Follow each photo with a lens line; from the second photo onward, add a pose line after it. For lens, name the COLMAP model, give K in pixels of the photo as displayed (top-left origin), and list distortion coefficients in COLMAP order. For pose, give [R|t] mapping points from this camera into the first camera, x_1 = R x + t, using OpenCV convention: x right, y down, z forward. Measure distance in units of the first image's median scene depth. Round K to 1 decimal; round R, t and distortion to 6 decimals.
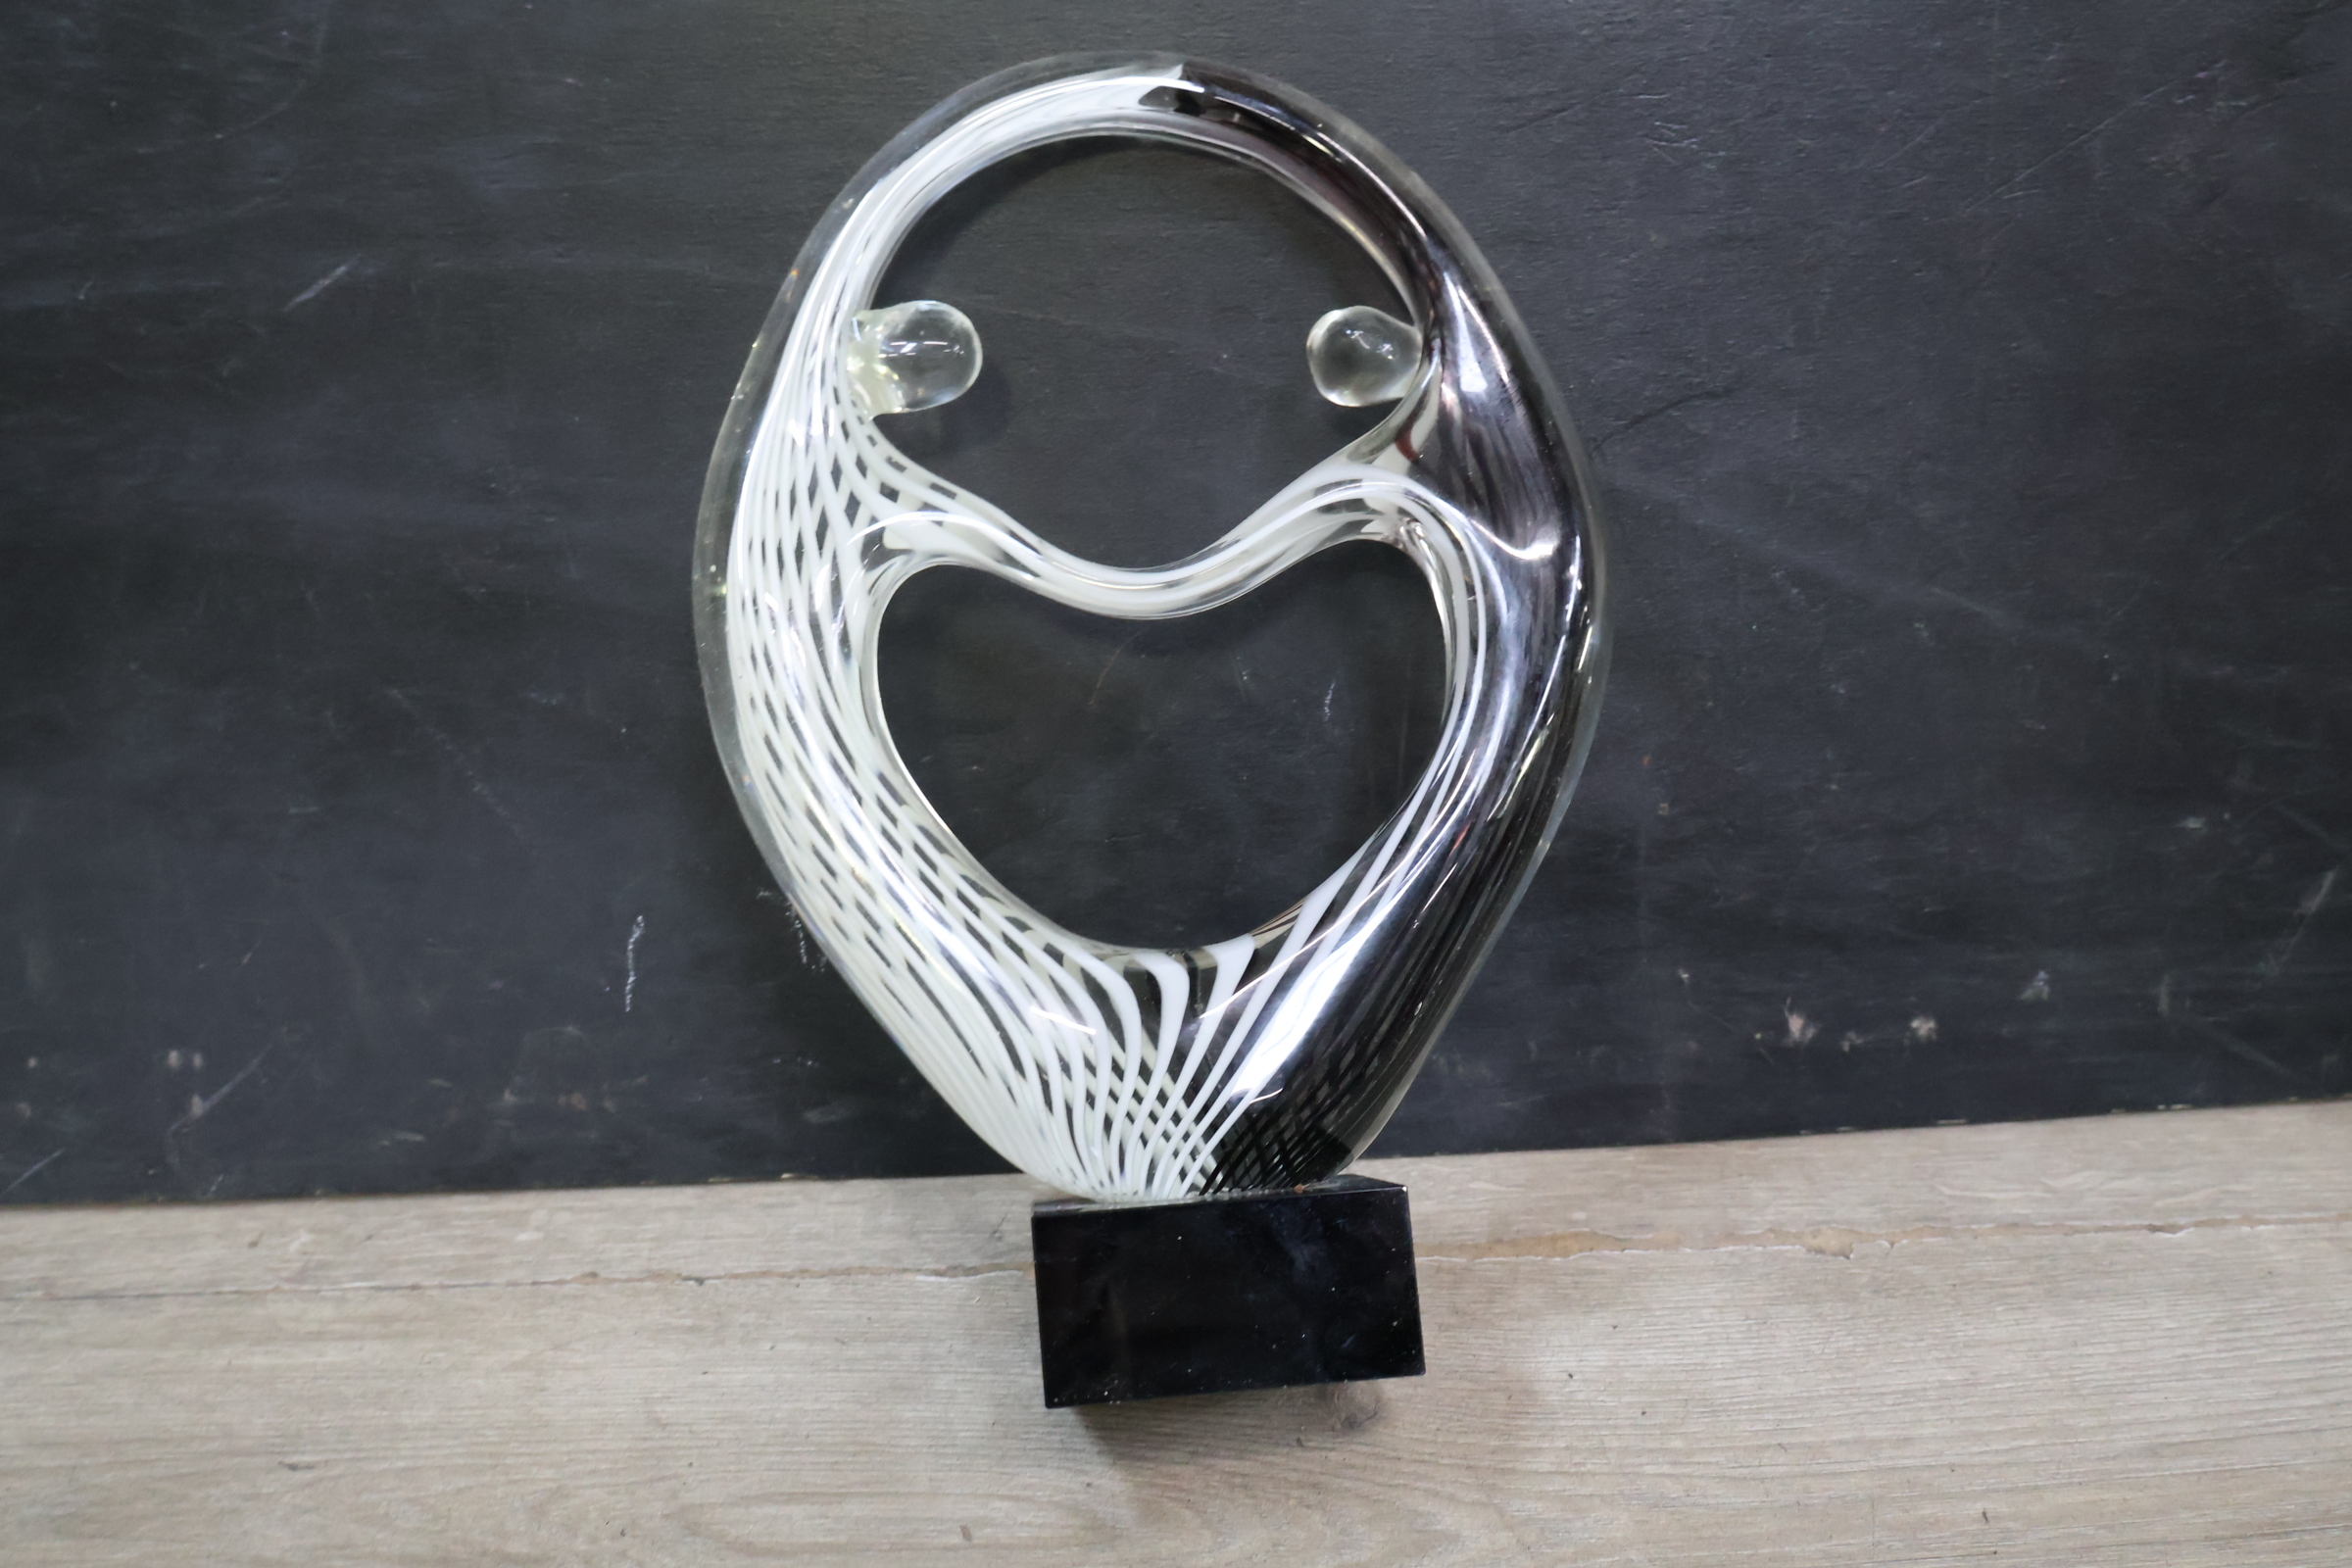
lens RADIAL K [[2319.7, 0, 1163.1], [0, 2319.7, 768.1], [0, 0, 1]] dist [0.009671, 0.000000]
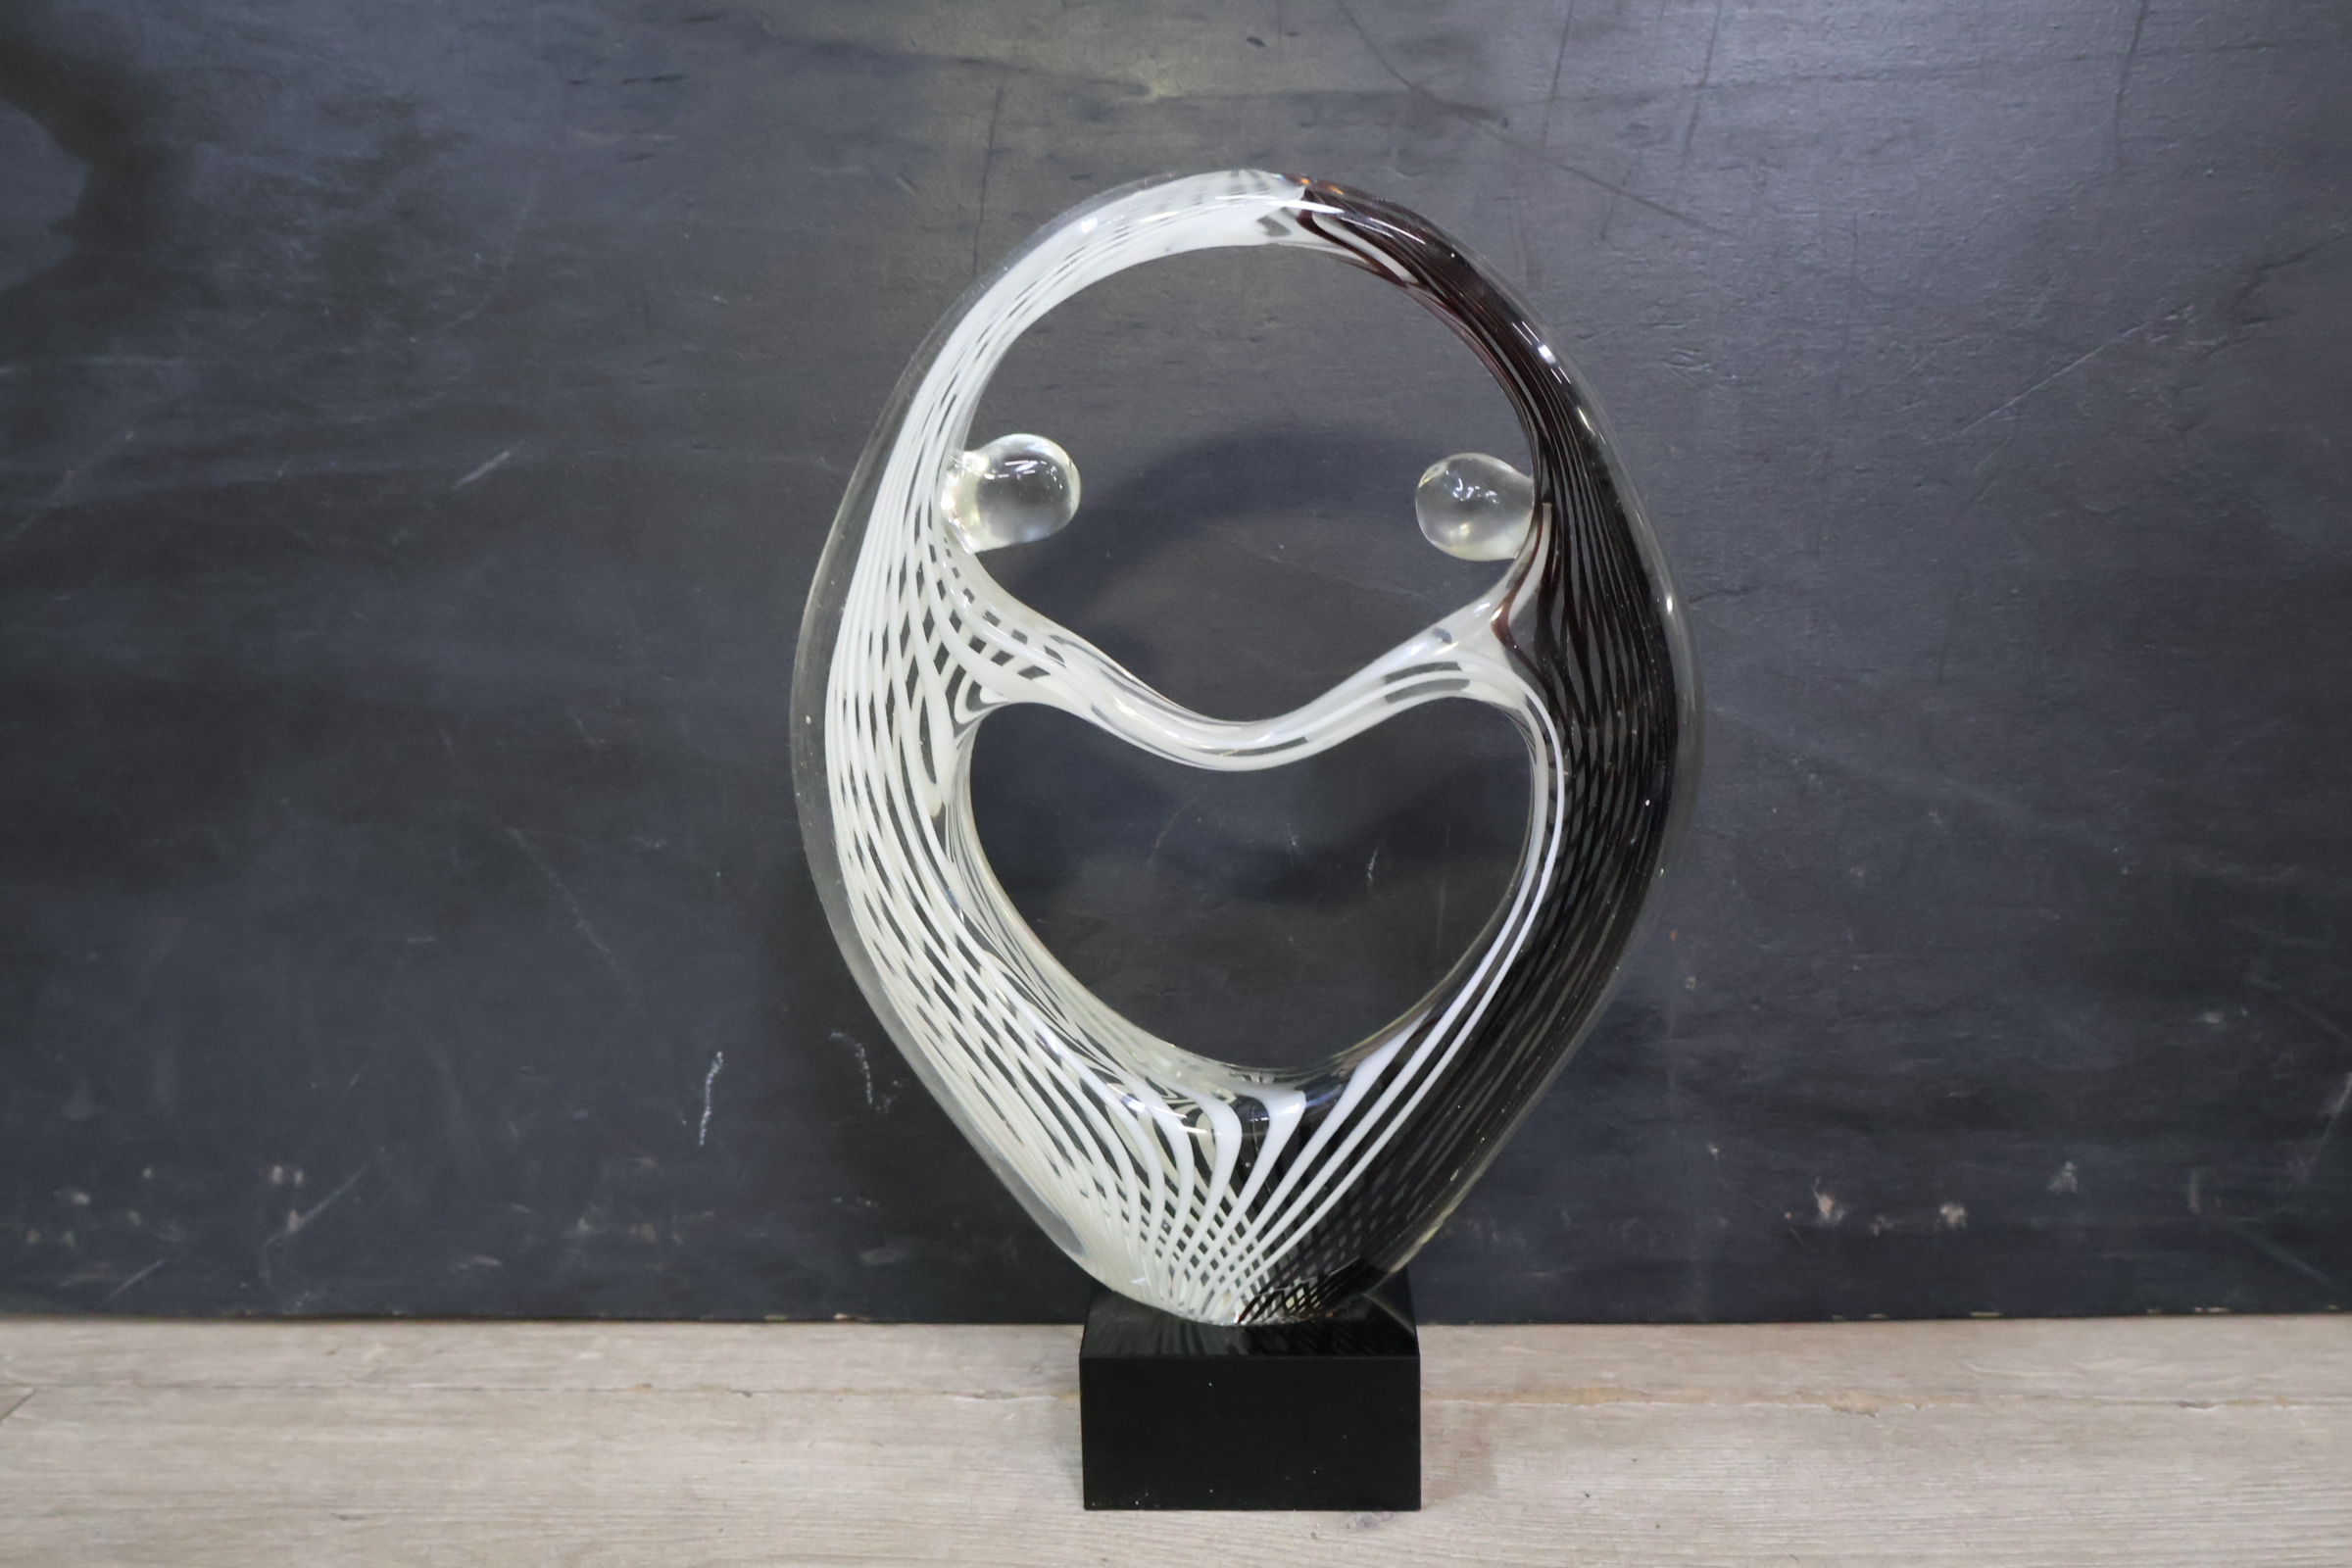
lens RADIAL K [[2319.7, 0, 1162.1], [0, 2319.7, 797.8], [0, 0, 1]] dist [0.009671, 0.000000]
pose [[0.997682, 0.030106, -0.061025, 0.041033], [-0.042099, 0.977657, -0.205949, 0.171617], [0.053461, 0.208041, 0.976658, -0.057579]]
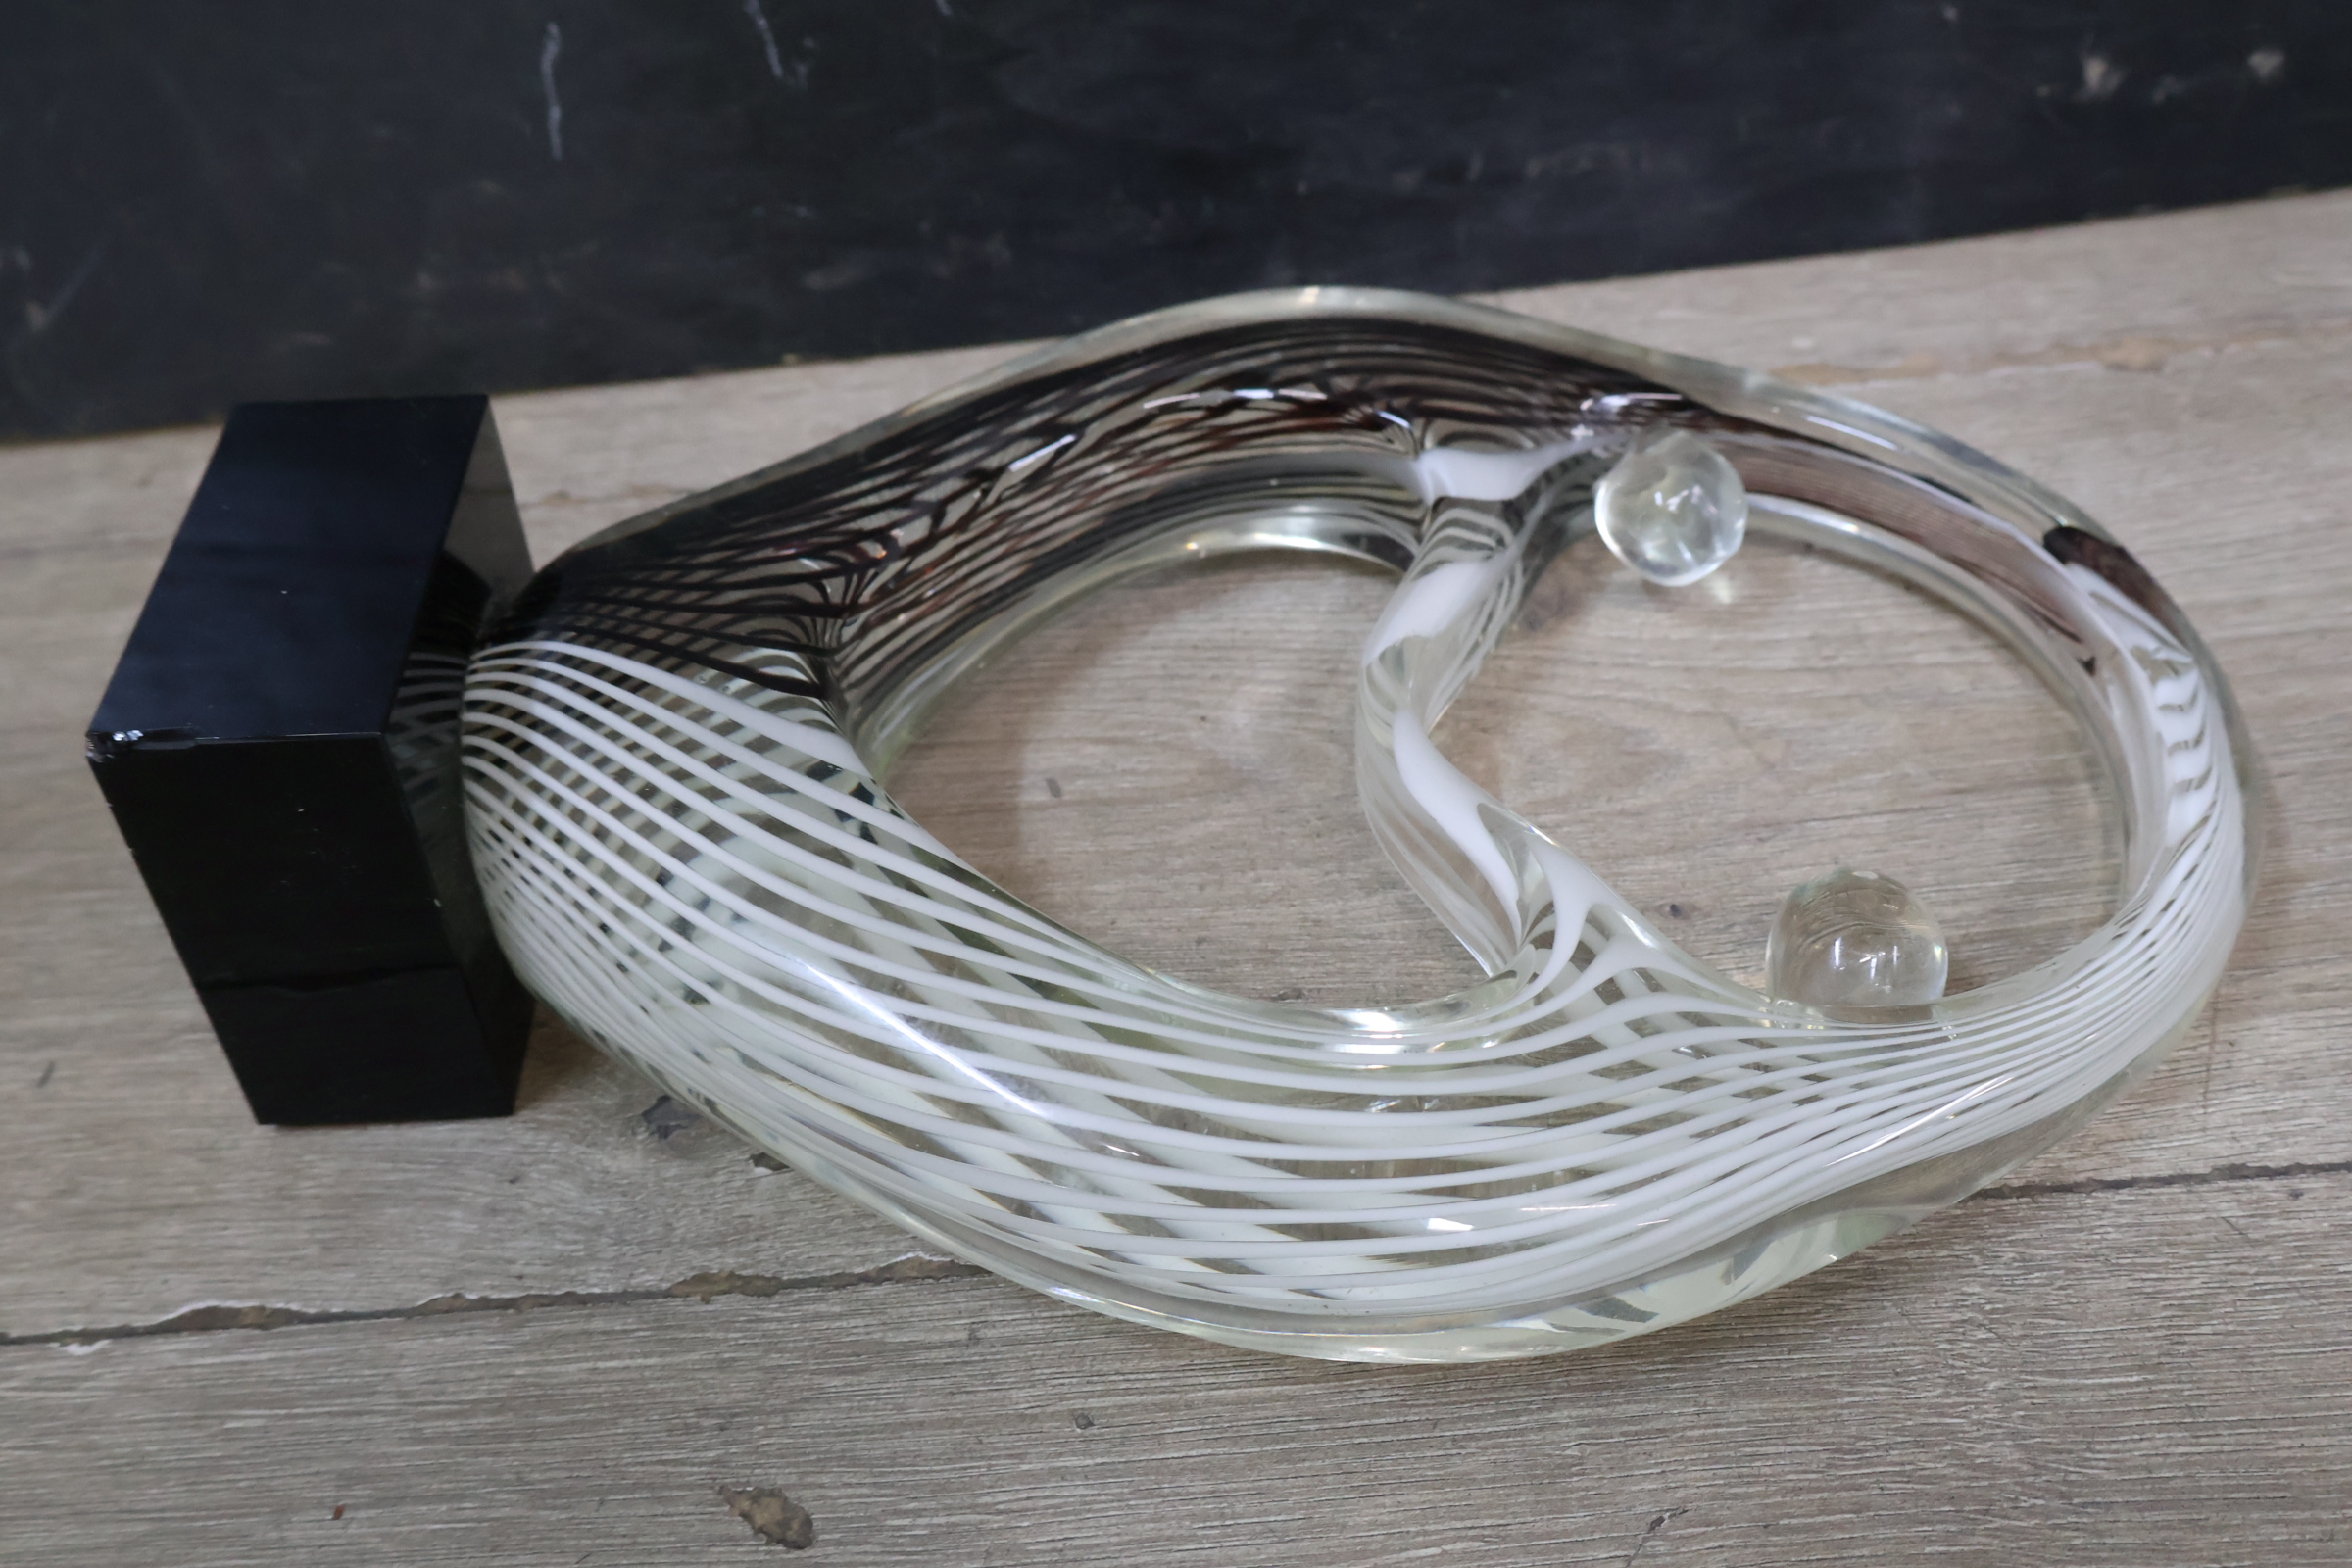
lens RADIAL K [[2319.7, 0, 1164.2], [0, 2319.7, 776.1], [0, 0, 1]] dist [0.009671, 0.000000]
pose [[0.997810, -0.056860, -0.033782, -0.017749], [0.065039, 0.936309, 0.345102, 0.048216], [0.012007, -0.346544, 0.937957, 0.227458]]
